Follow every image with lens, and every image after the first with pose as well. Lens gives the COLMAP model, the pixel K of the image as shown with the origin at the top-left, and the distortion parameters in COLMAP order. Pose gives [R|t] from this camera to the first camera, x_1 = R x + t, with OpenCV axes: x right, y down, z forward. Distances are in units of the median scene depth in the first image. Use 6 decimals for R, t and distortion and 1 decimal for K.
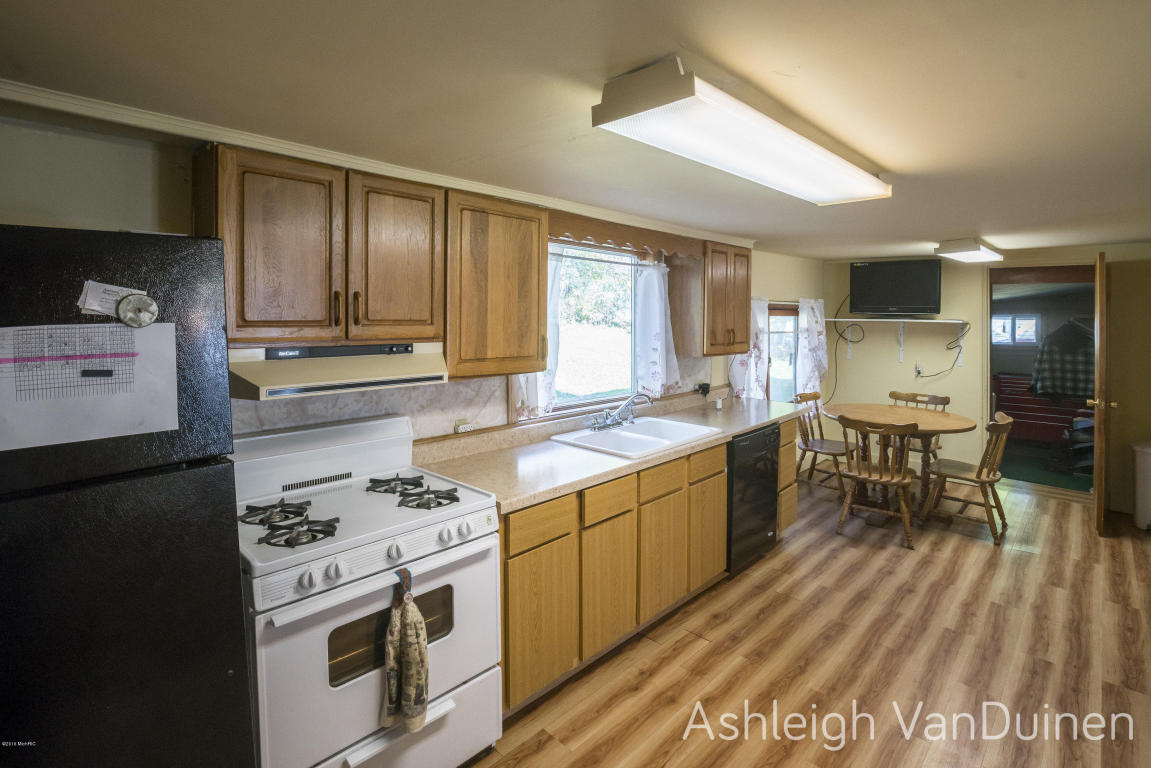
lens RADIAL K [[548.7, 0, 584.0], [0, 548.7, 320.5], [0, 0, 1]] dist [-0.028778, 0.000138]
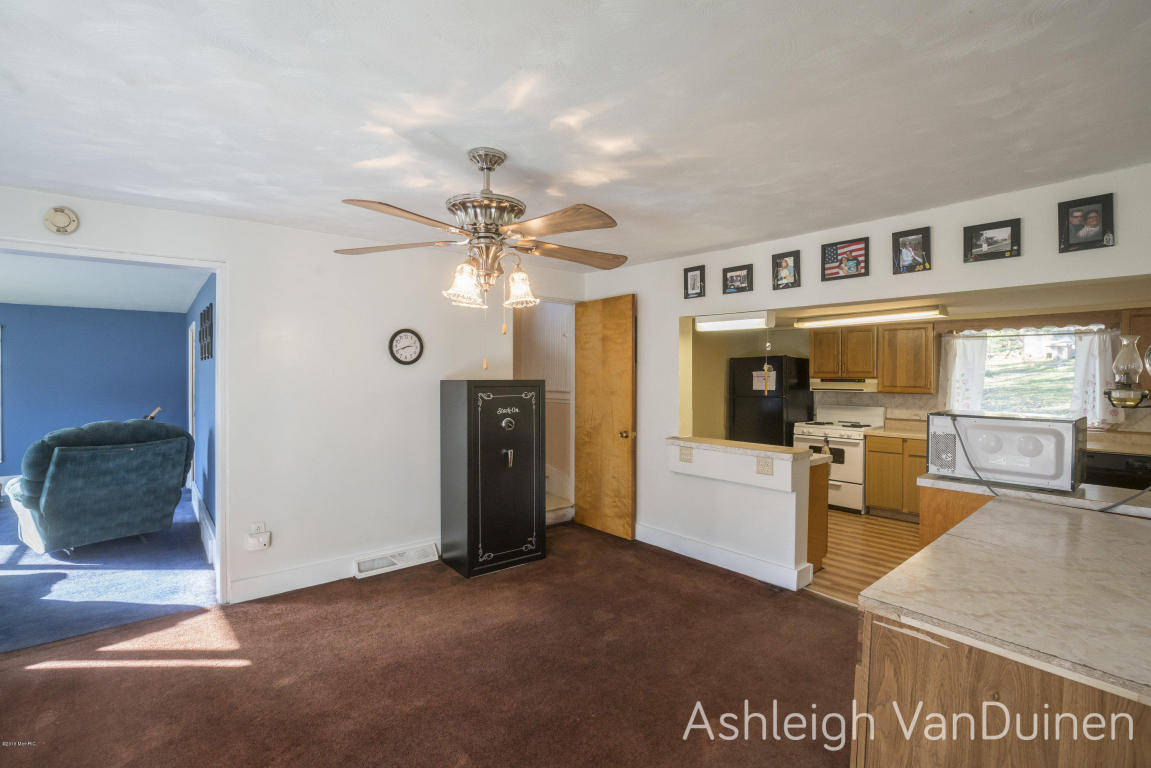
lens RADIAL K [[523.0, 0, 607.0], [0, 523.0, 386.9], [0, 0, 1]] dist [-0.024419, 0.000336]
pose [[-0.046714, 0.013243, -0.998821, 2.171693], [-0.011978, 0.999833, 0.013817, 0.051963], [0.998837, 0.012609, -0.046547, -0.226437]]
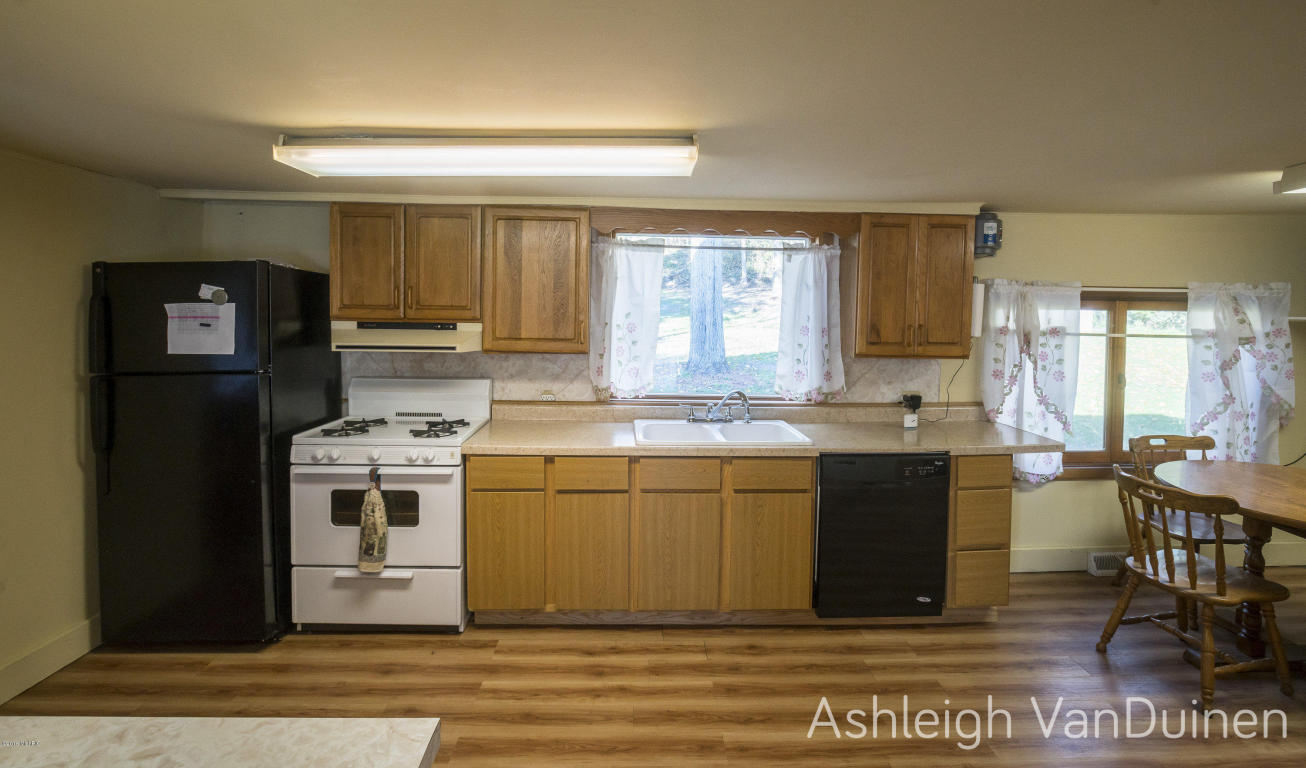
lens RADIAL K [[600.6, 0, 638.2], [0, 600.6, 320.4], [0, 0, 1]] dist [-0.034530, 0.000786]
pose [[0.713825, 0.016537, -0.700129, 0.891738], [-0.014396, 0.999856, 0.008938, 0.012967], [0.700176, 0.003699, 0.713961, 0.212582]]
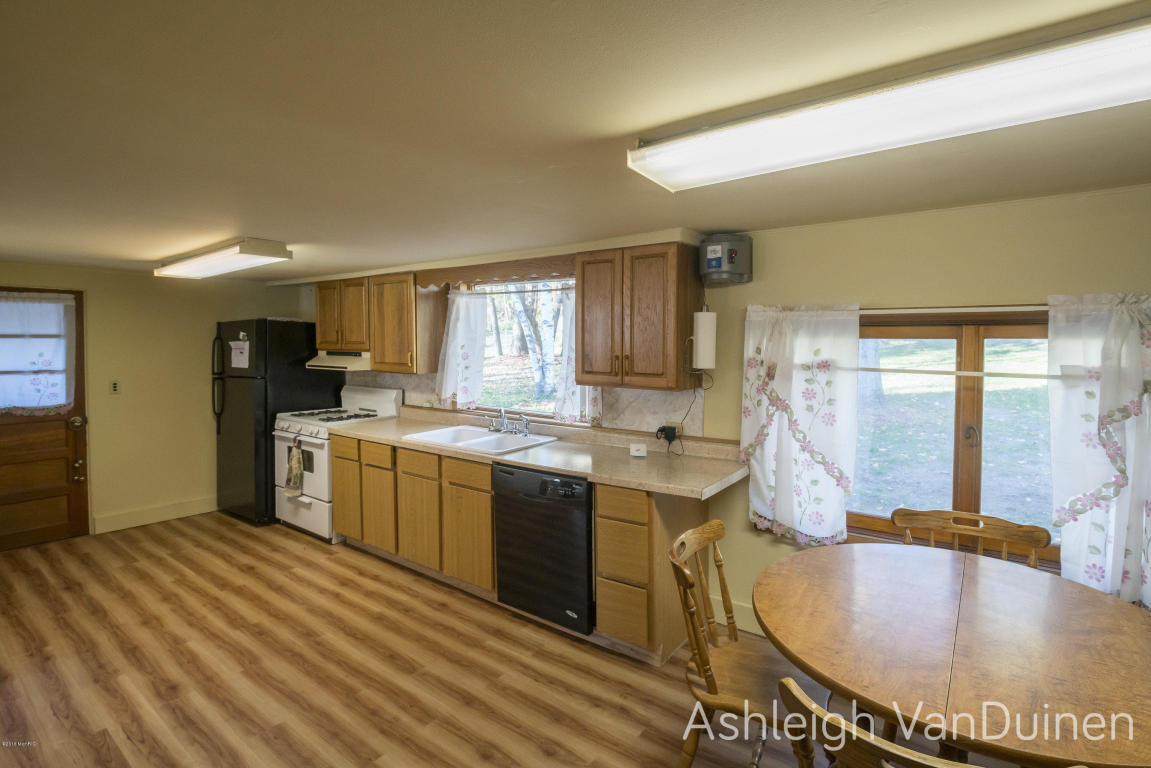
lens RADIAL K [[525.5, 0, 573.9], [0, 525.5, 347.5], [0, 0, 1]] dist [-0.028807, 0.000089]
pose [[0.155152, 0.008802, -0.987851, 1.554706], [-0.010074, 0.999922, 0.007327, 0.000189], [0.987839, 0.008814, 0.155228, 1.263258]]
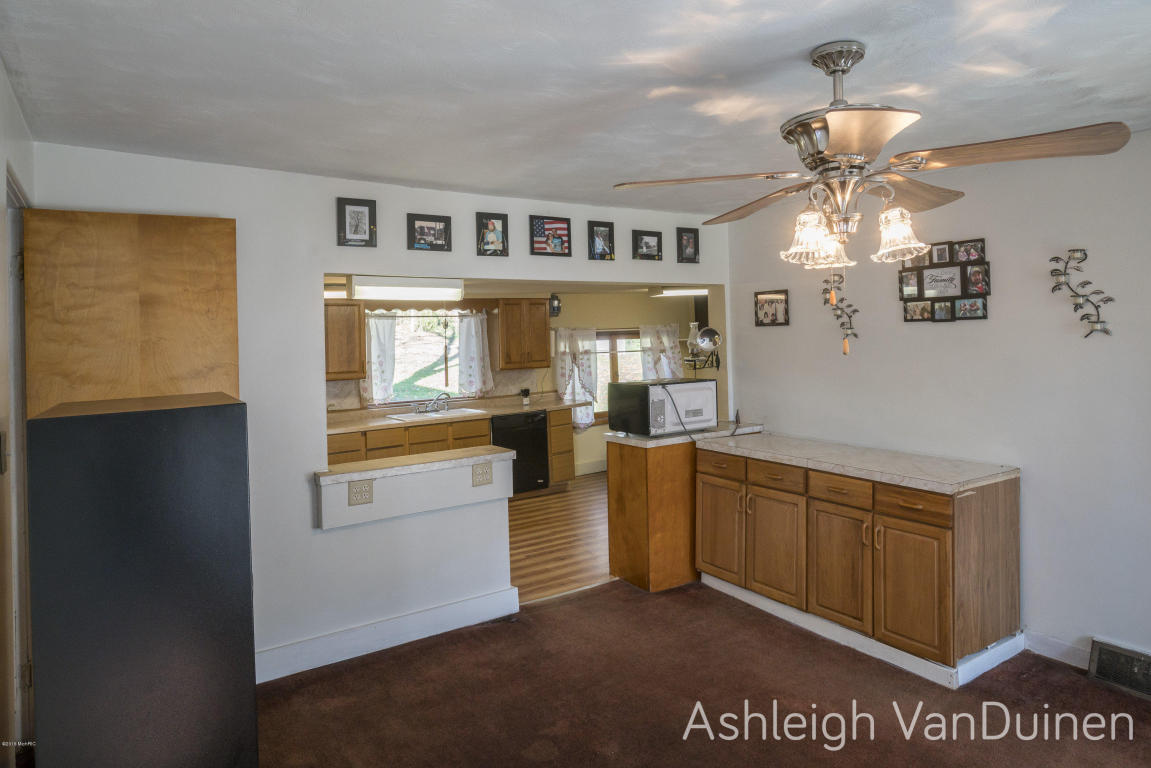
lens RADIAL K [[660.9, 0, 558.2], [0, 660.9, 343.0], [0, 0, 1]] dist [-0.003280, -0.000648]
pose [[0.972724, -0.045698, -0.227418, 1.214113], [0.044827, 0.998954, -0.008995, 0.016836], [0.227591, -0.001445, 0.973756, -1.235798]]
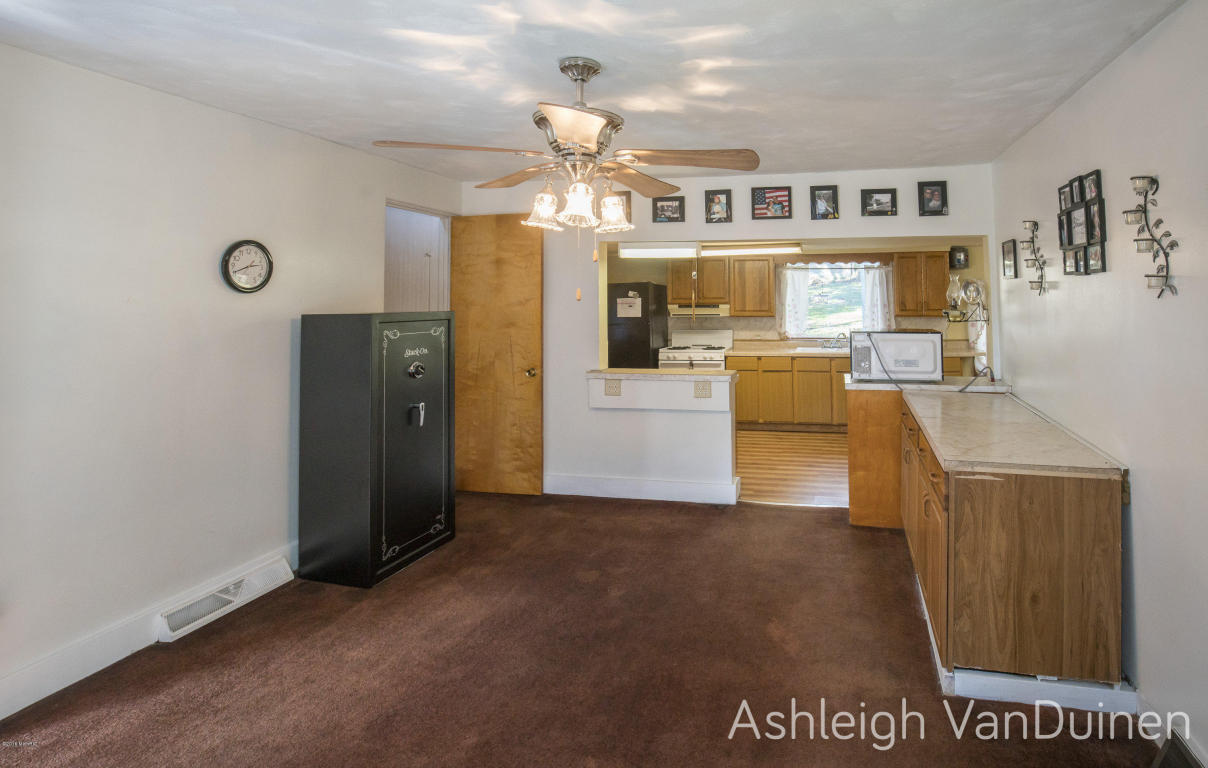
lens RADIAL K [[574.8, 0, 743.2], [0, 574.8, 276.3], [0, 0, 1]] dist [-0.020257, 0.000001]
pose [[0.581918, -0.045999, -0.811945, 2.143745], [0.004923, 0.998580, -0.053044, 0.046669], [0.813232, 0.026870, 0.581319, -0.729766]]
